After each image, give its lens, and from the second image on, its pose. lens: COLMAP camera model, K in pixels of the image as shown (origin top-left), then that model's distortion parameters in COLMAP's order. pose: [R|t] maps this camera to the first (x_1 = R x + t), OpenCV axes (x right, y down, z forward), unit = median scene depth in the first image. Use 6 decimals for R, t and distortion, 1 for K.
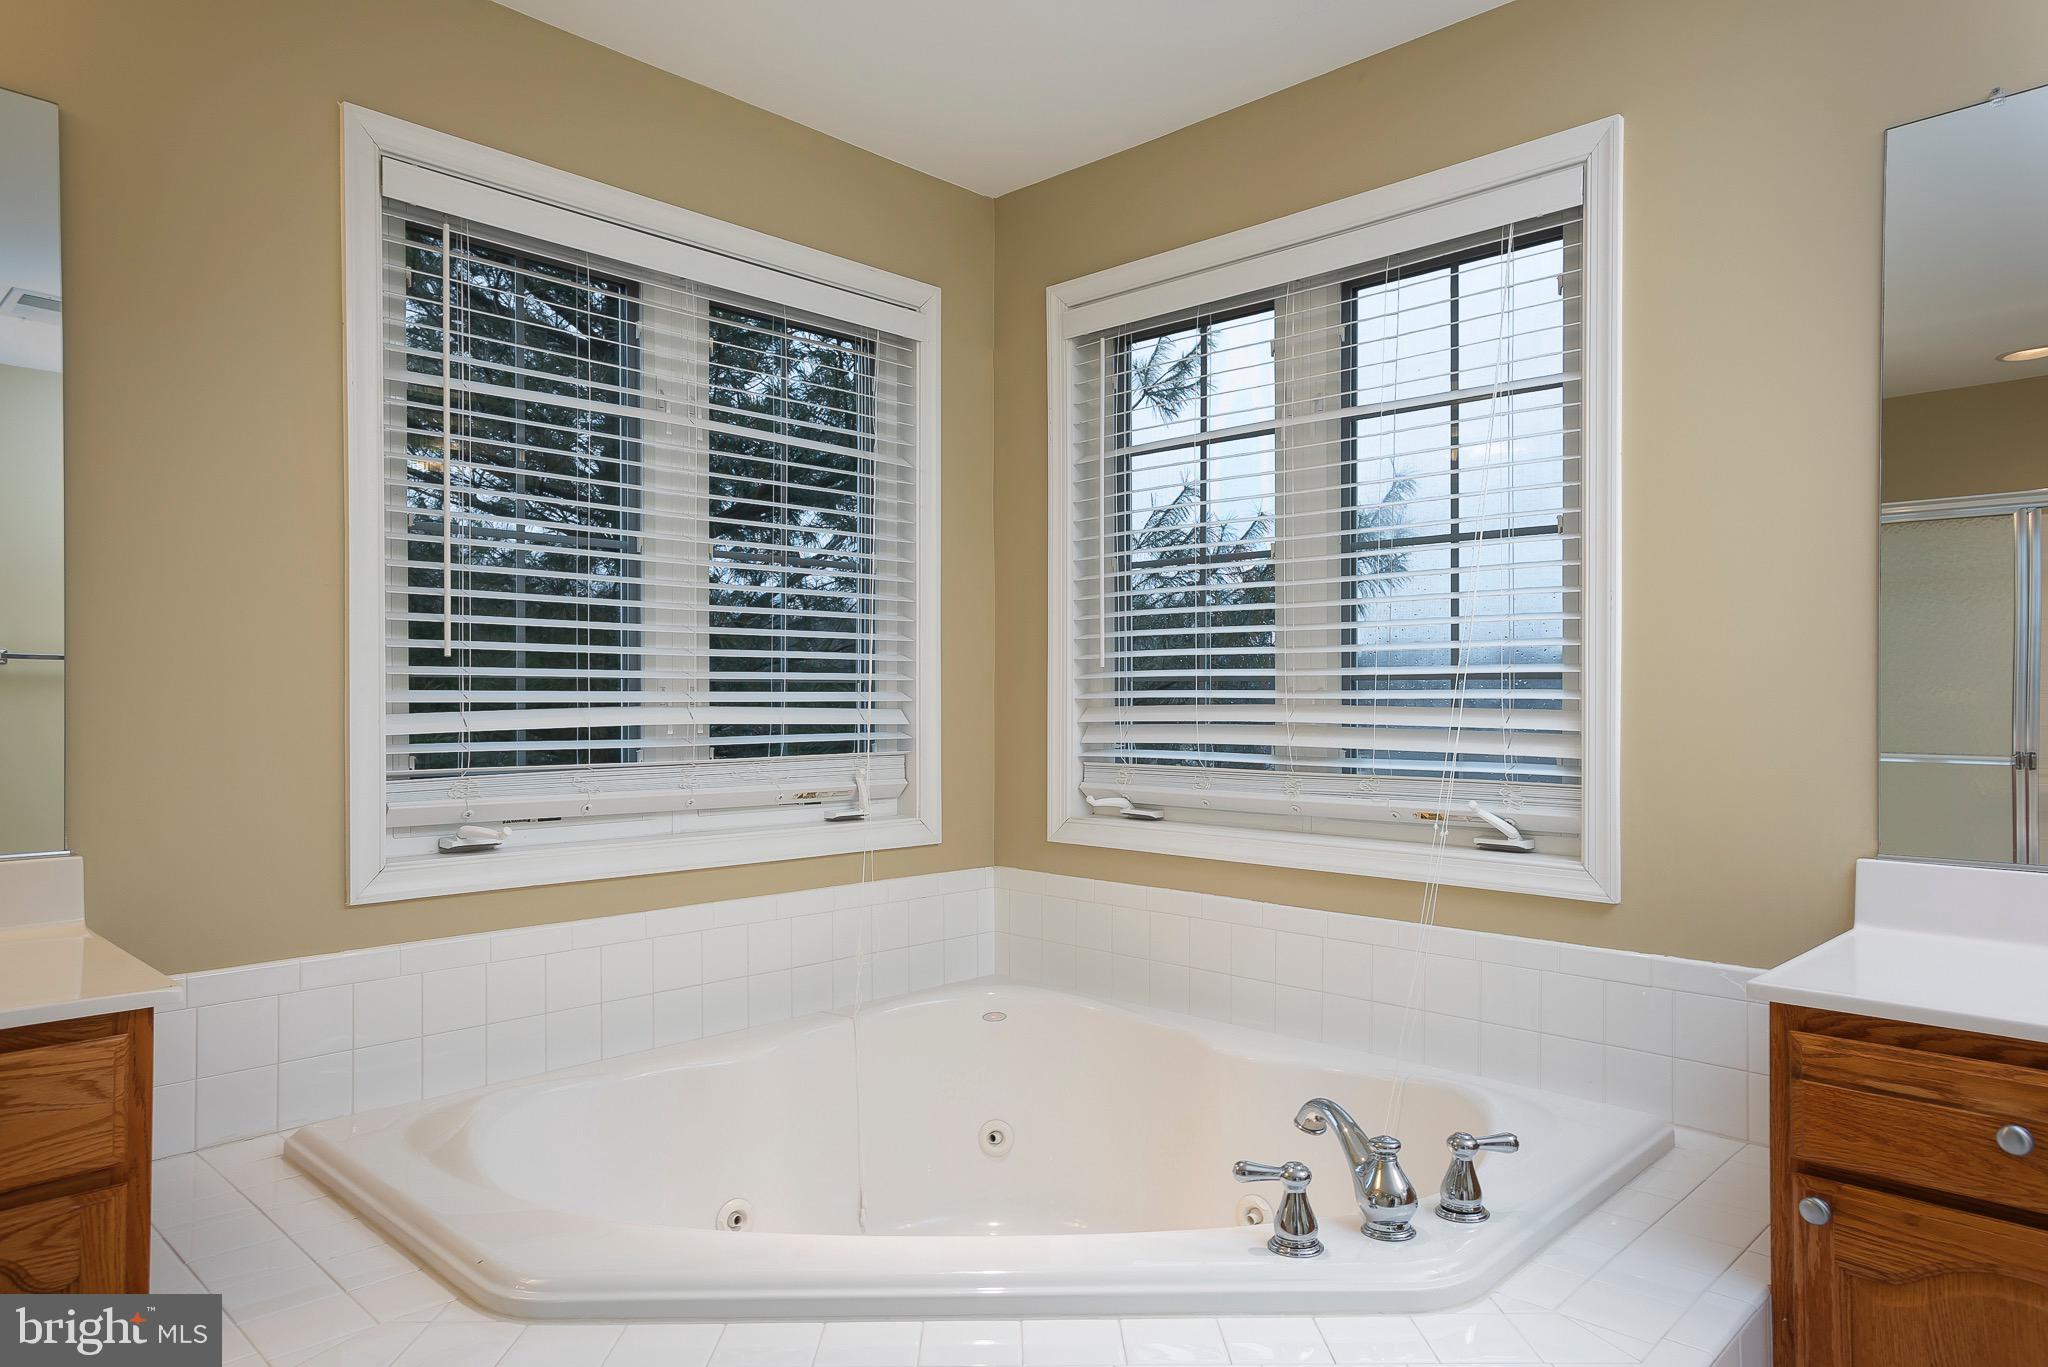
lens RADIAL K [[1290.0, 0, 1049.5], [0, 1290.0, 697.7], [0, 0, 1]] dist [-0.037124, 0.053025]
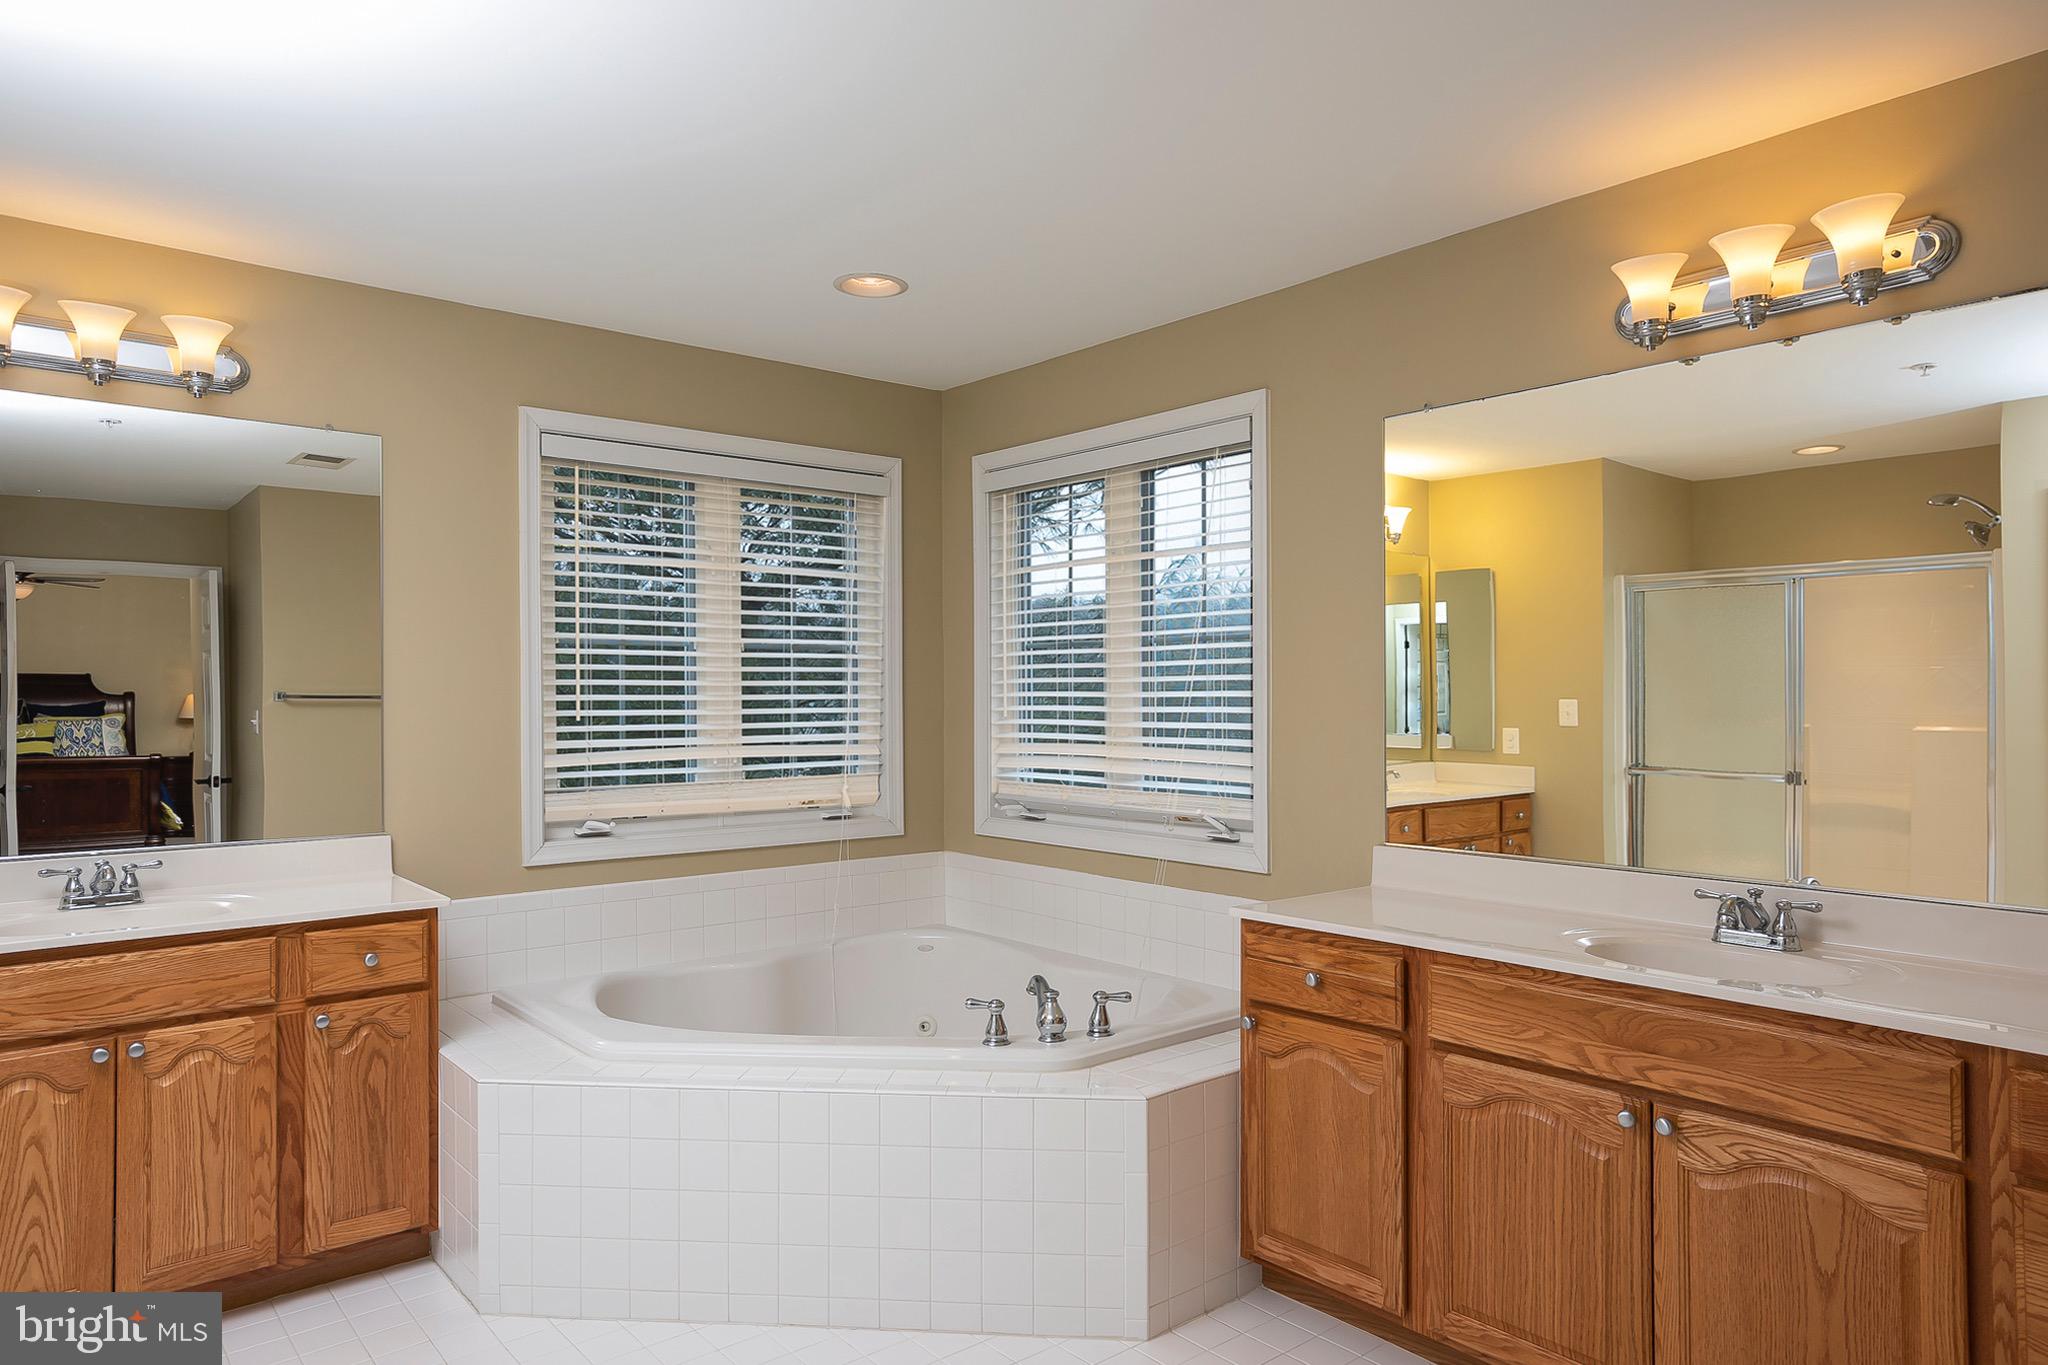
lens RADIAL K [[1290.3, 0, 1073.8], [0, 1290.3, 692.7], [0, 0, 1]] dist [0.001535, 0.000104]
pose [[0.996674, -0.001531, -0.081477, 0.279677], [0.001374, 0.999997, -0.001979, -0.056987], [0.081479, 0.001861, 0.996673, -0.560438]]
